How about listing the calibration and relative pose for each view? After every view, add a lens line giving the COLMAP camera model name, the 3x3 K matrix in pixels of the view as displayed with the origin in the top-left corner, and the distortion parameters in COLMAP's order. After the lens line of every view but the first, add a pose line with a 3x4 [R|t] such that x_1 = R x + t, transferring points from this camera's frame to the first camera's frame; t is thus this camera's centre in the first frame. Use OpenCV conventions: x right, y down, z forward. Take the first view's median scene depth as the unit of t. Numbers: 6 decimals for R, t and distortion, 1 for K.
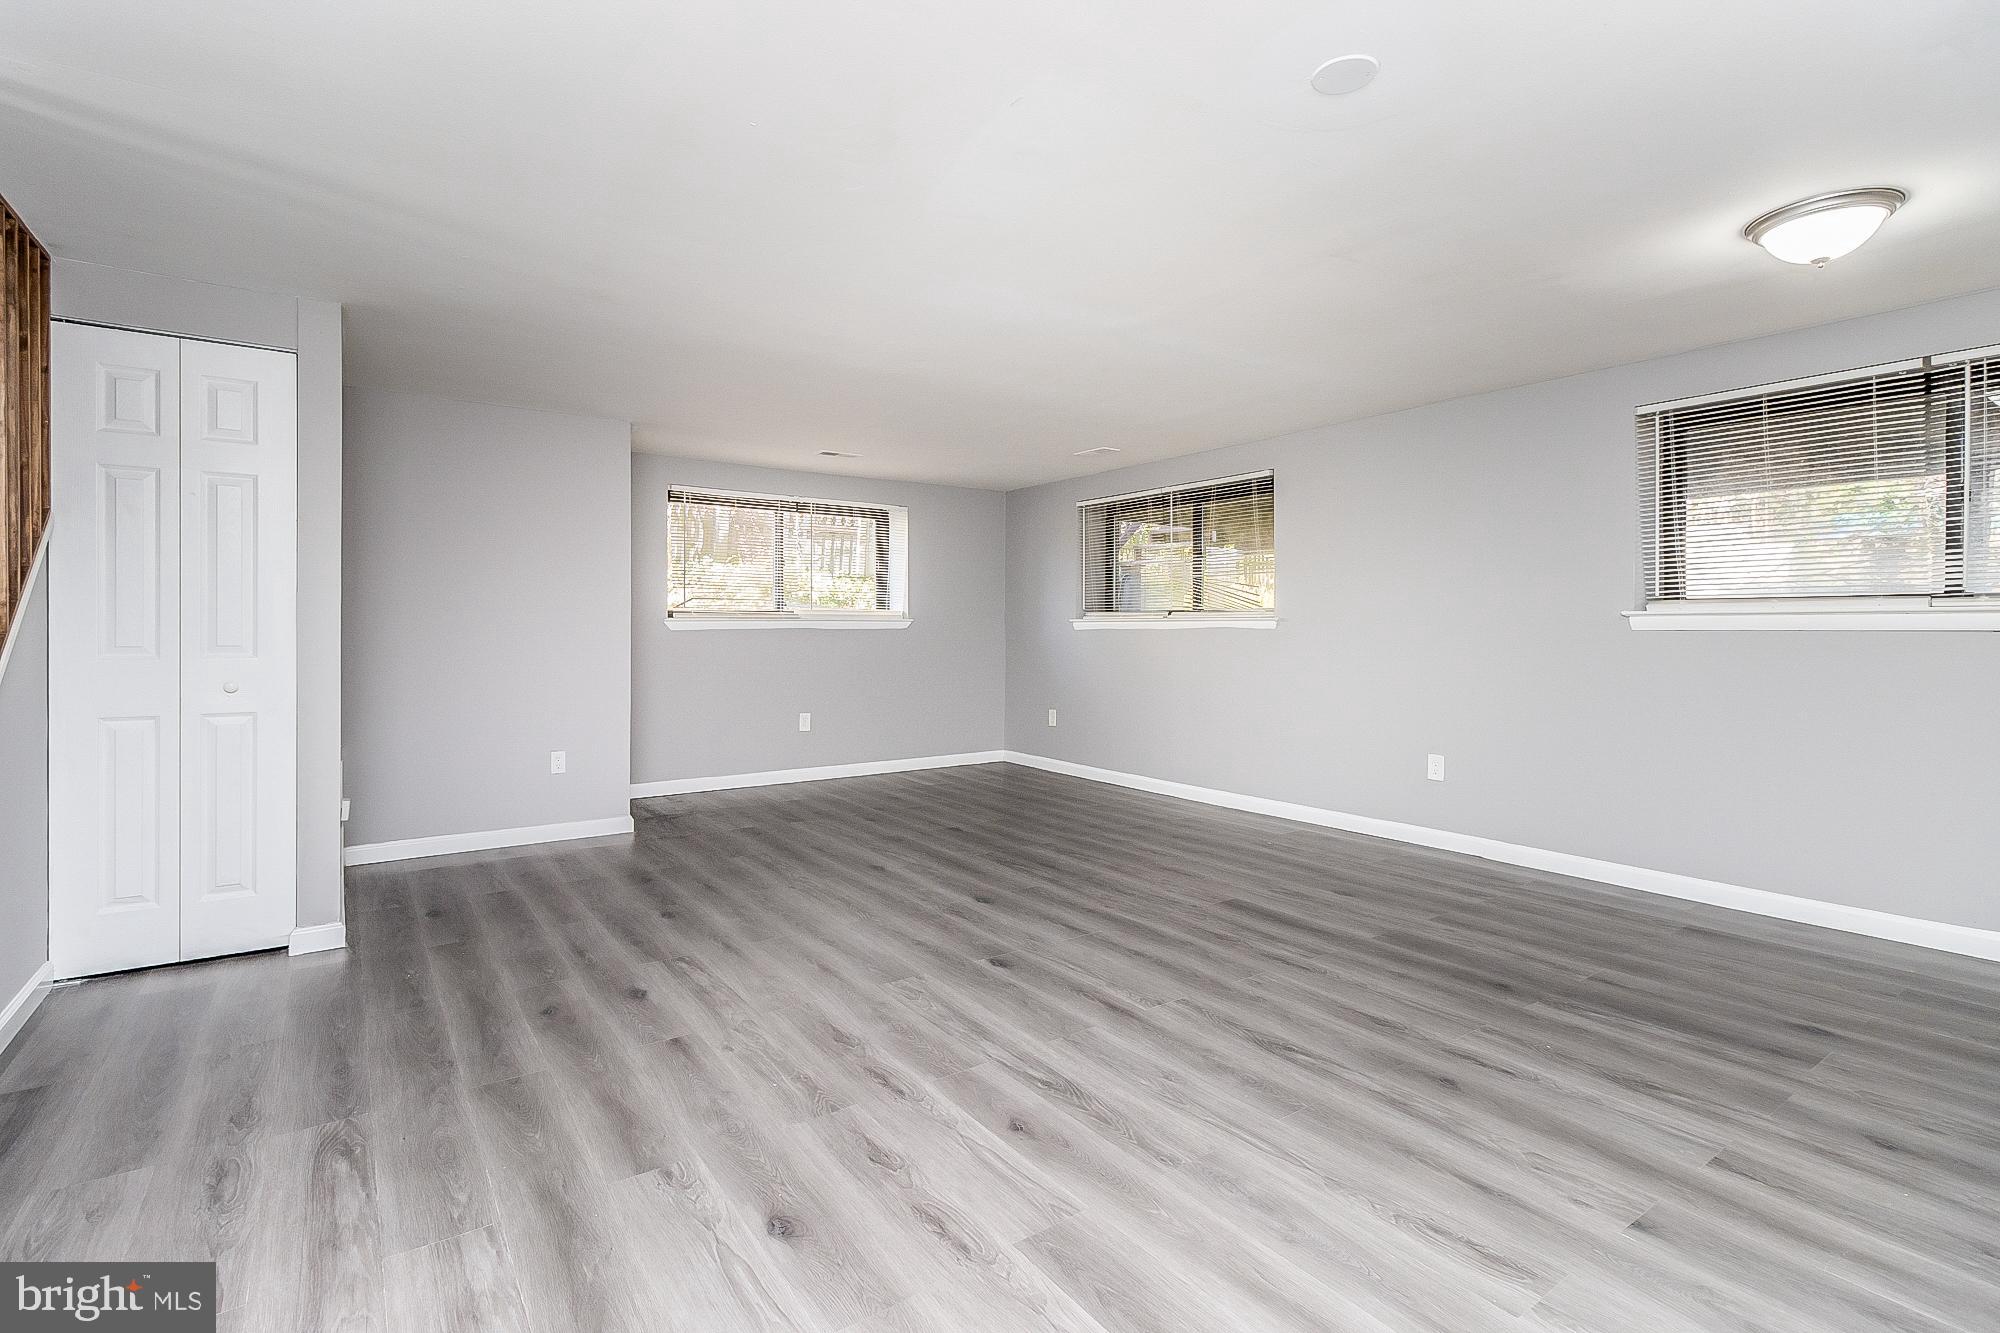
lens RADIAL K [[932.9, 0, 1012.4], [0, 932.9, 660.9], [0, 0, 1]] dist [0.000010, 0.000401]
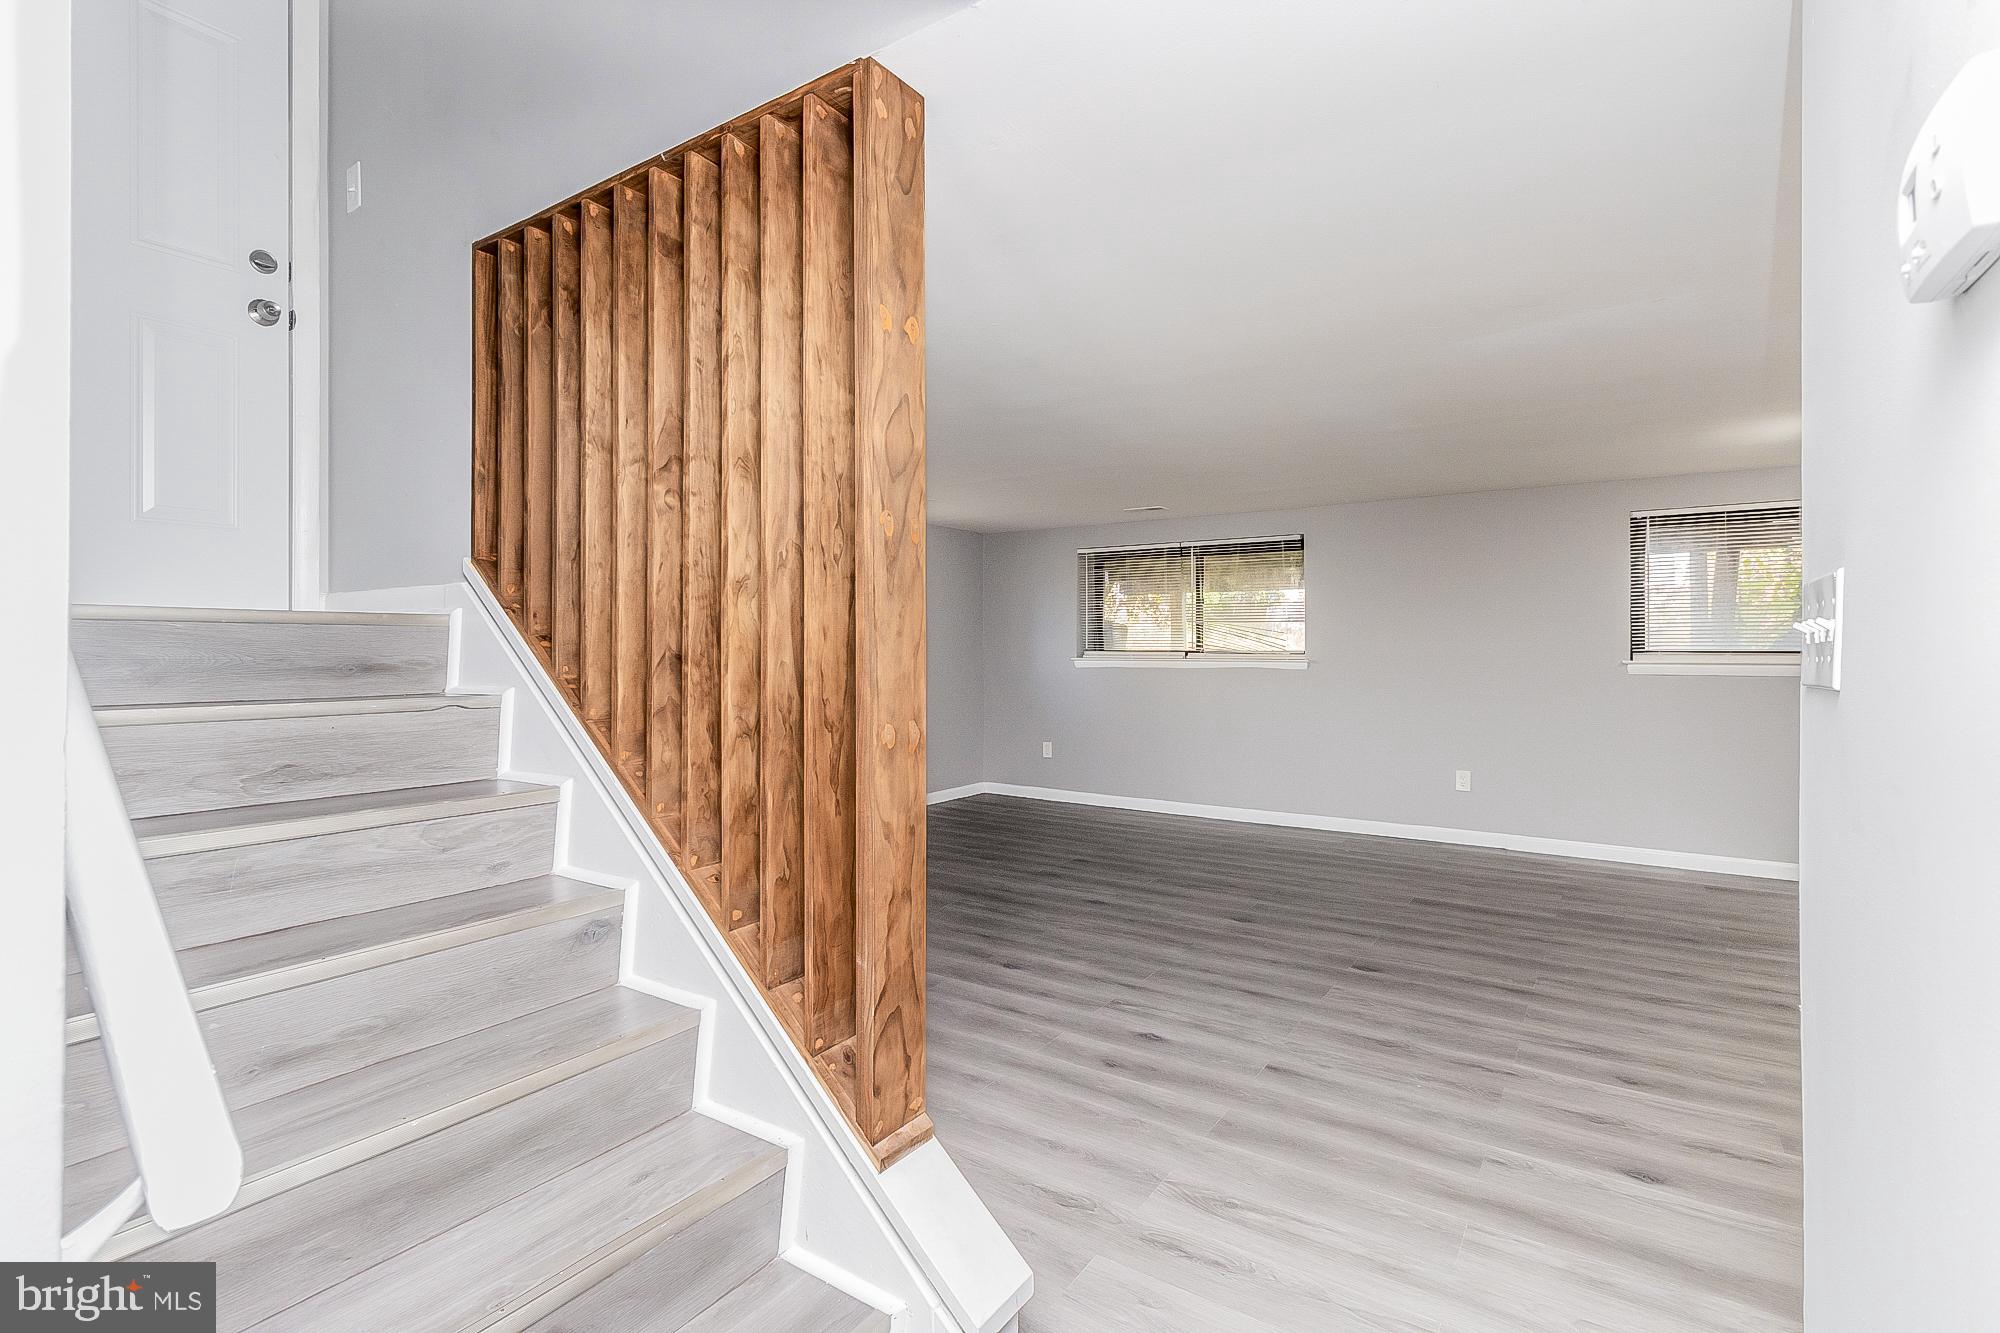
lens RADIAL K [[918.7, 0, 1004.4], [0, 918.7, 655.7], [0, 0, 1]] dist [-0.000705, -0.000140]
pose [[0.939627, -0.005451, 0.342157, -0.894315], [0.014868, 0.999579, -0.024904, -0.053148], [-0.341877, 0.028488, 0.939313, 0.057887]]
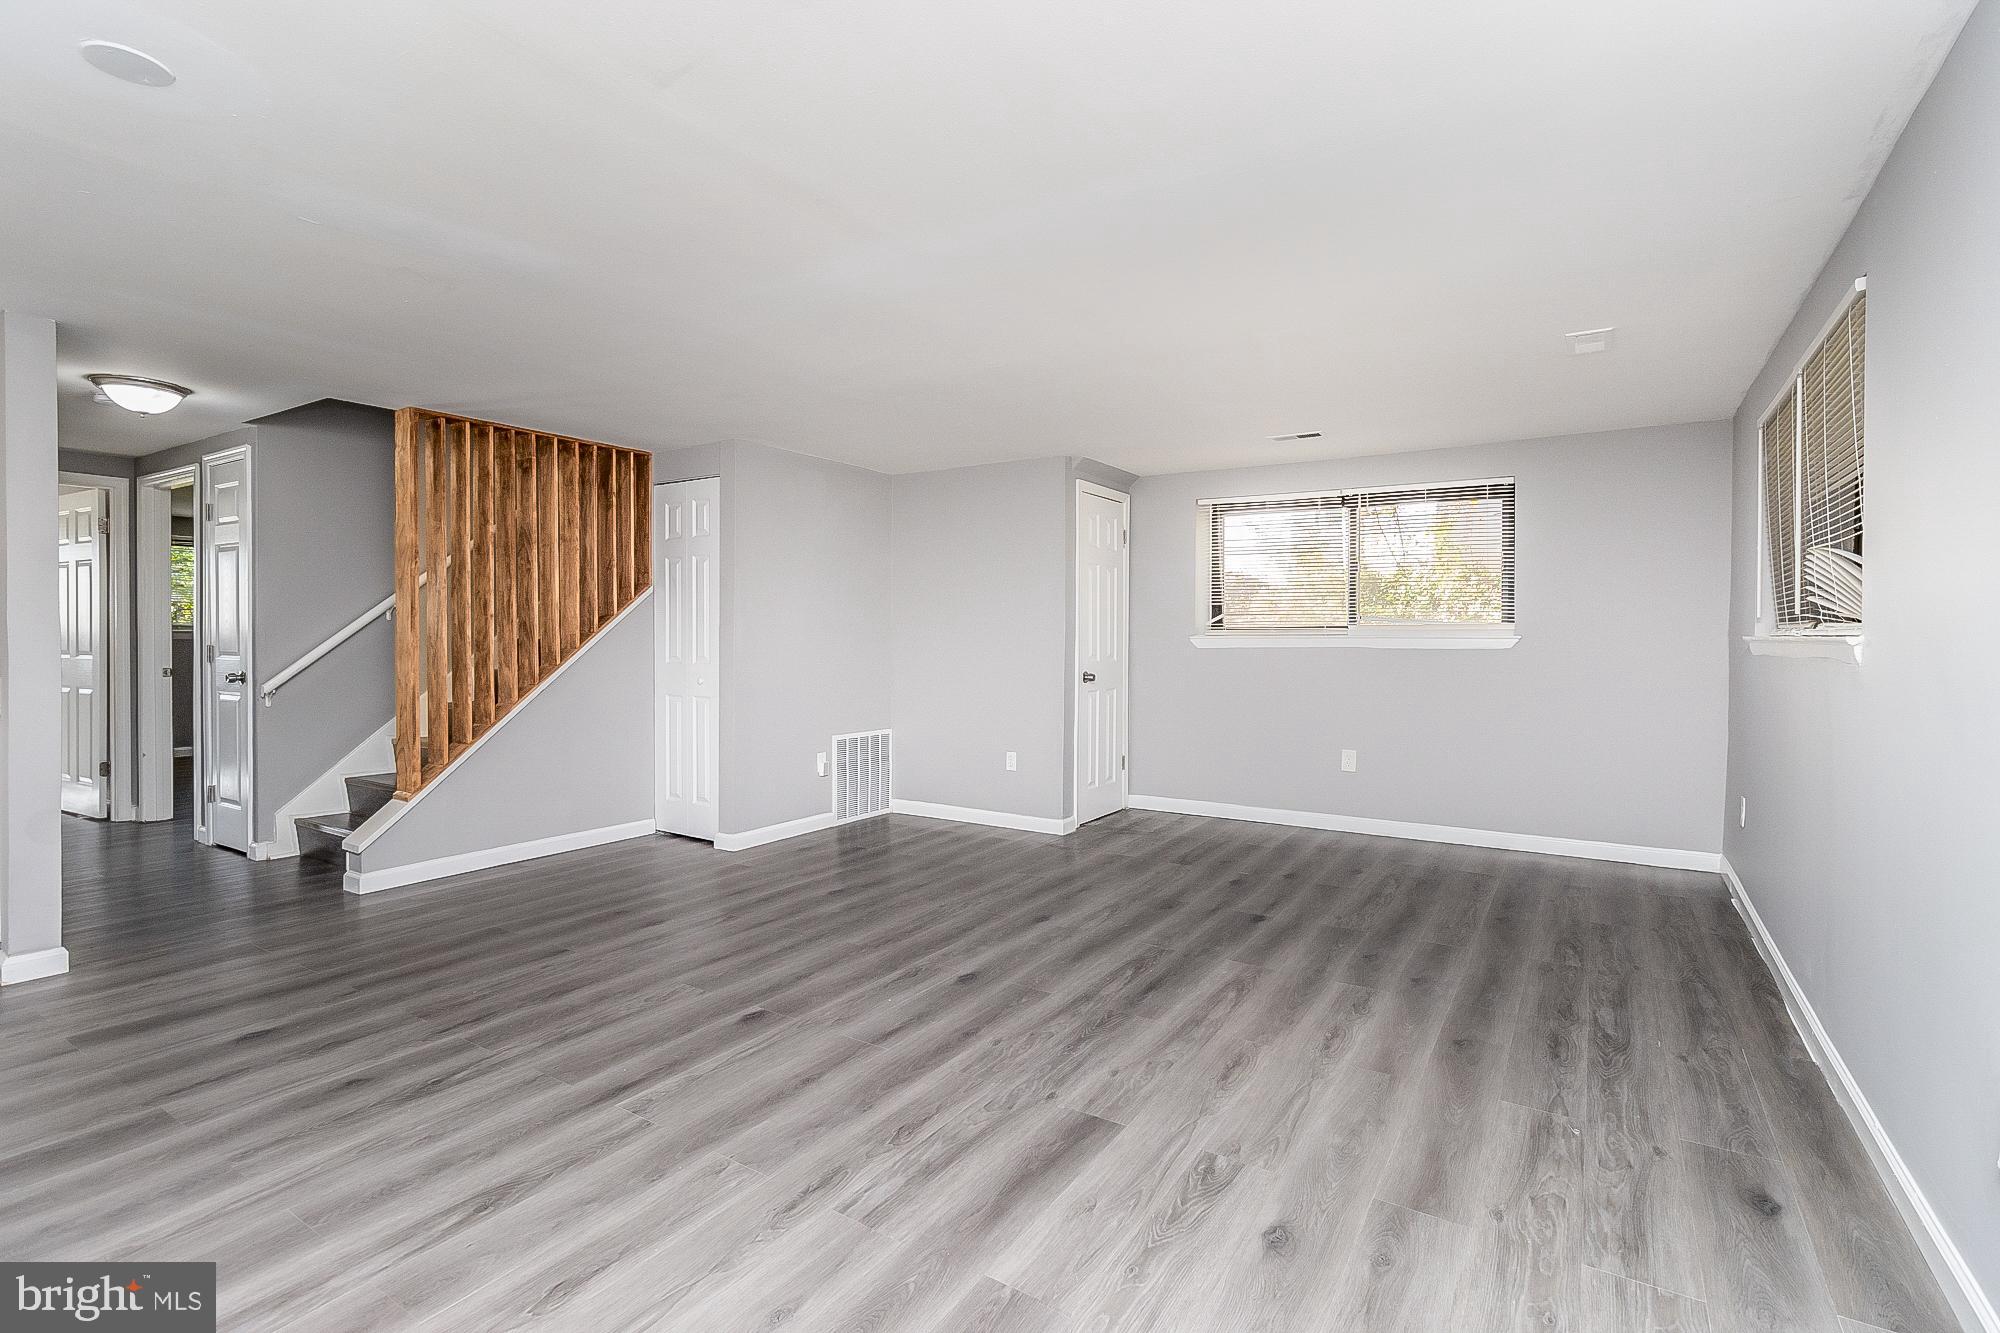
lens RADIAL K [[930.3, 0, 997.8], [0, 930.3, 646.1], [0, 0, 1]] dist [0.001174, 0.000642]
pose [[0.364609, 0.011024, -0.931095, 0.988046], [-0.035076, 0.999383, -0.001903, -0.051959], [0.930500, 0.033353, 0.364771, 0.936249]]
